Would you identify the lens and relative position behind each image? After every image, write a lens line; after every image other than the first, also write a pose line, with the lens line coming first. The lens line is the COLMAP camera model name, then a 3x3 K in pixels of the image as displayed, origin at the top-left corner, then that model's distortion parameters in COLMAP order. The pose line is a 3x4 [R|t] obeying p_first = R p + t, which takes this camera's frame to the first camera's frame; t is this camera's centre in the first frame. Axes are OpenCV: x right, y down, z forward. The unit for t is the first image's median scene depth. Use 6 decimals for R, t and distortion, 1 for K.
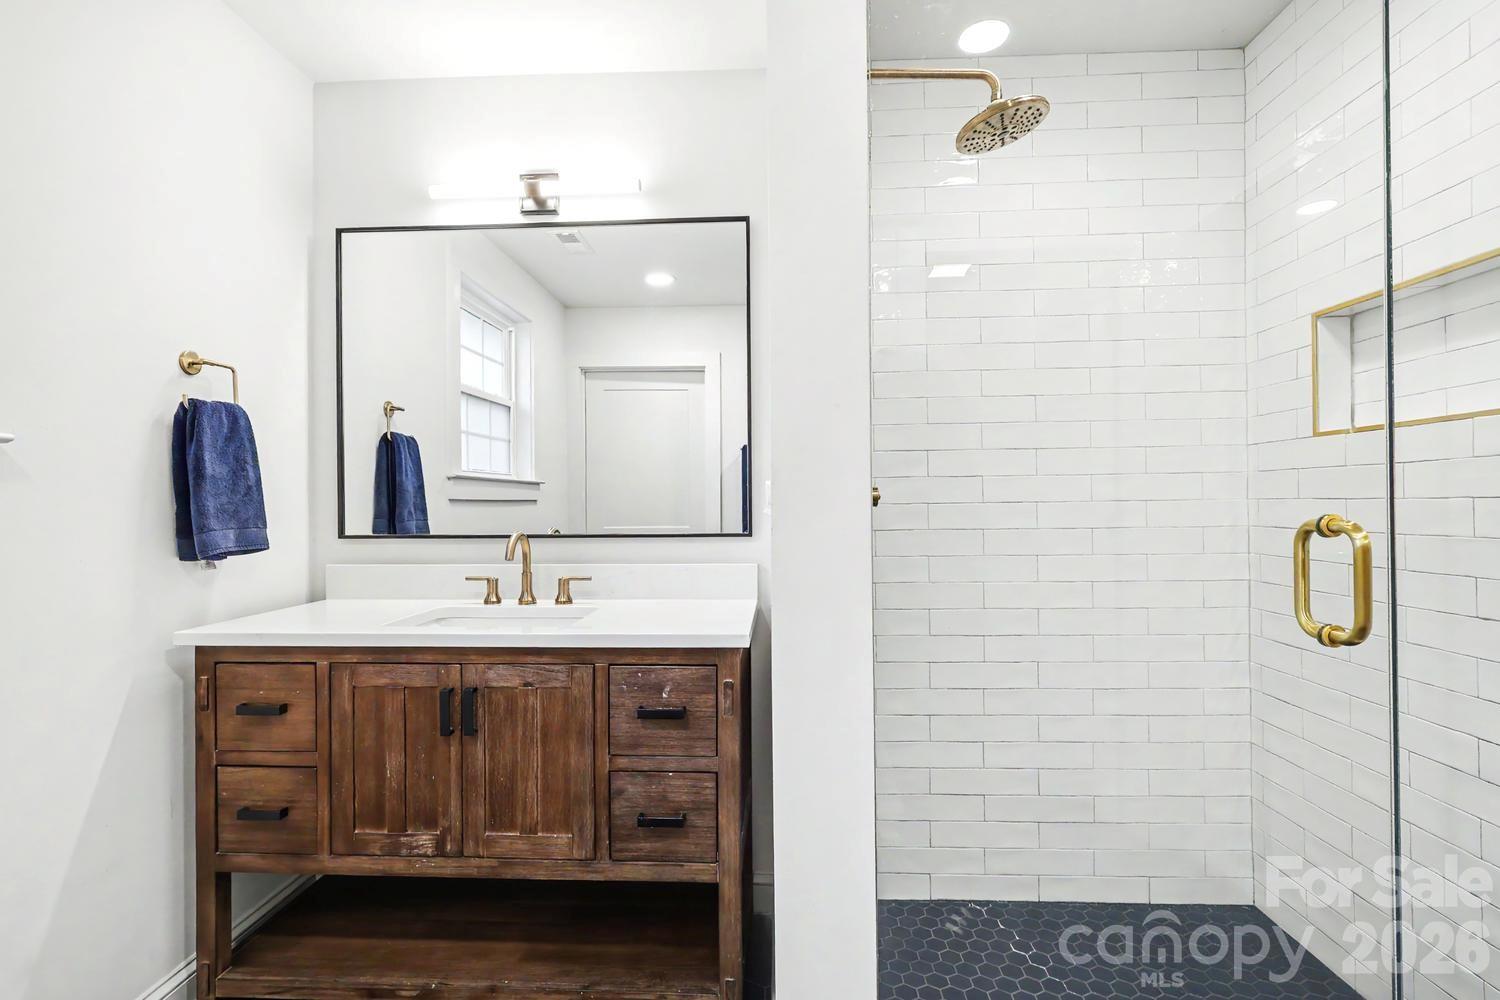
lens RADIAL K [[711.4, 0, 749.9], [0, 711.4, 503.2], [0, 0, 1]] dist [-0.000421, 0.000496]
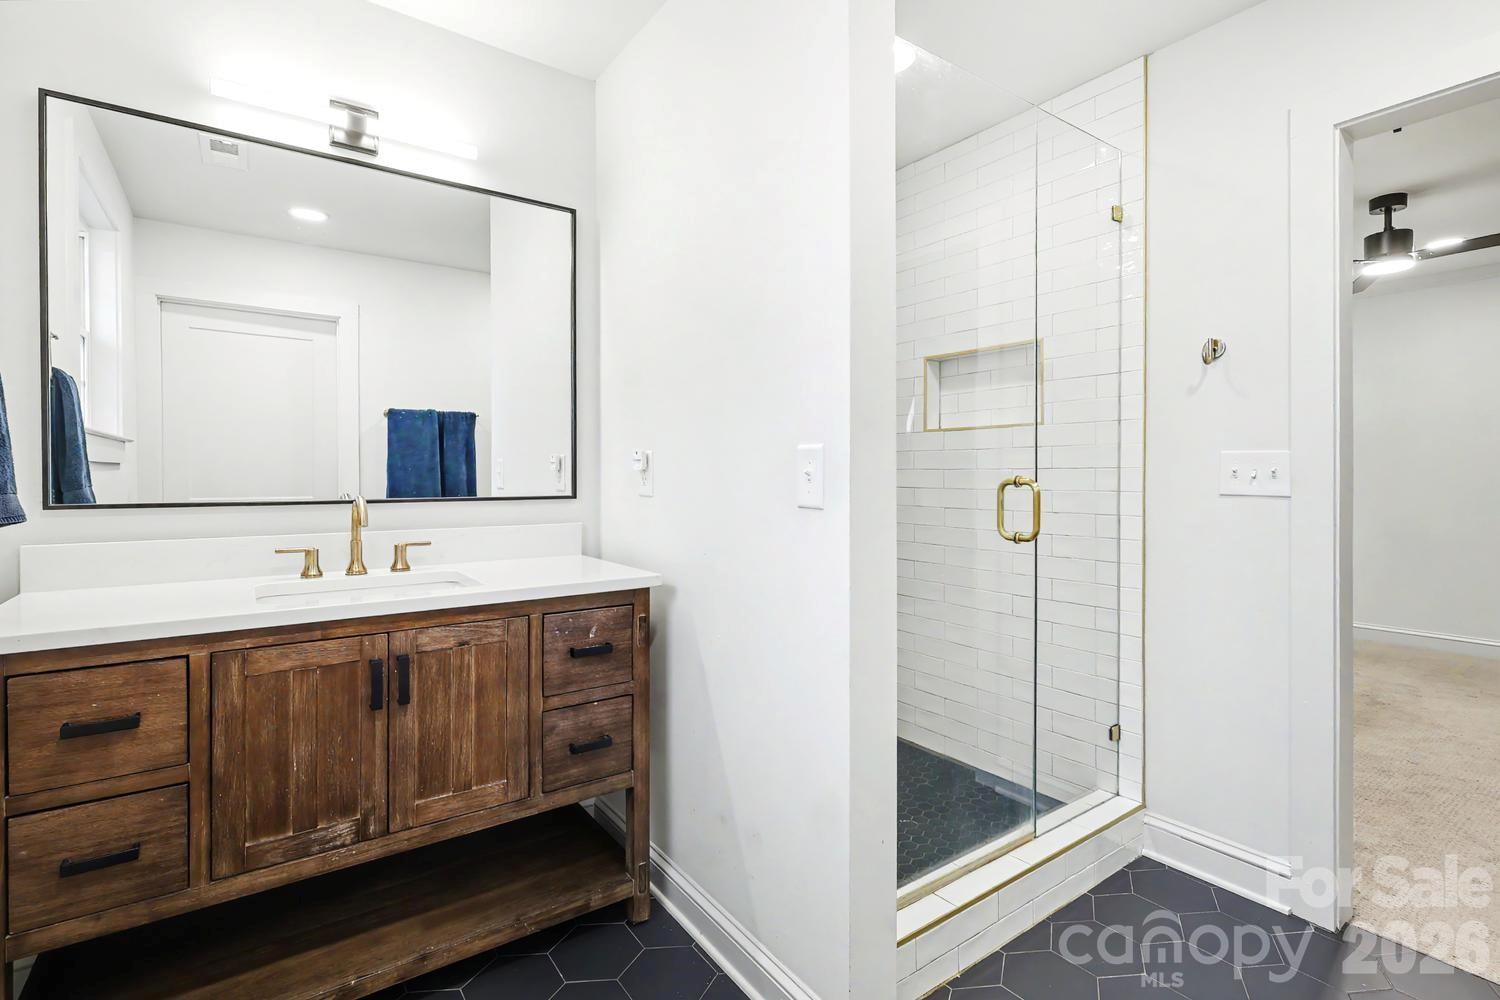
lens RADIAL K [[702.8, 0, 739.4], [0, 702.8, 481.2], [0, 0, 1]] dist [-0.000992, 0.001114]
pose [[0.787796, 0.000732, 0.615935, -0.615740], [-0.006765, 0.999949, 0.007463, 0.012956], [-0.615899, -0.010046, 0.787761, -0.029014]]
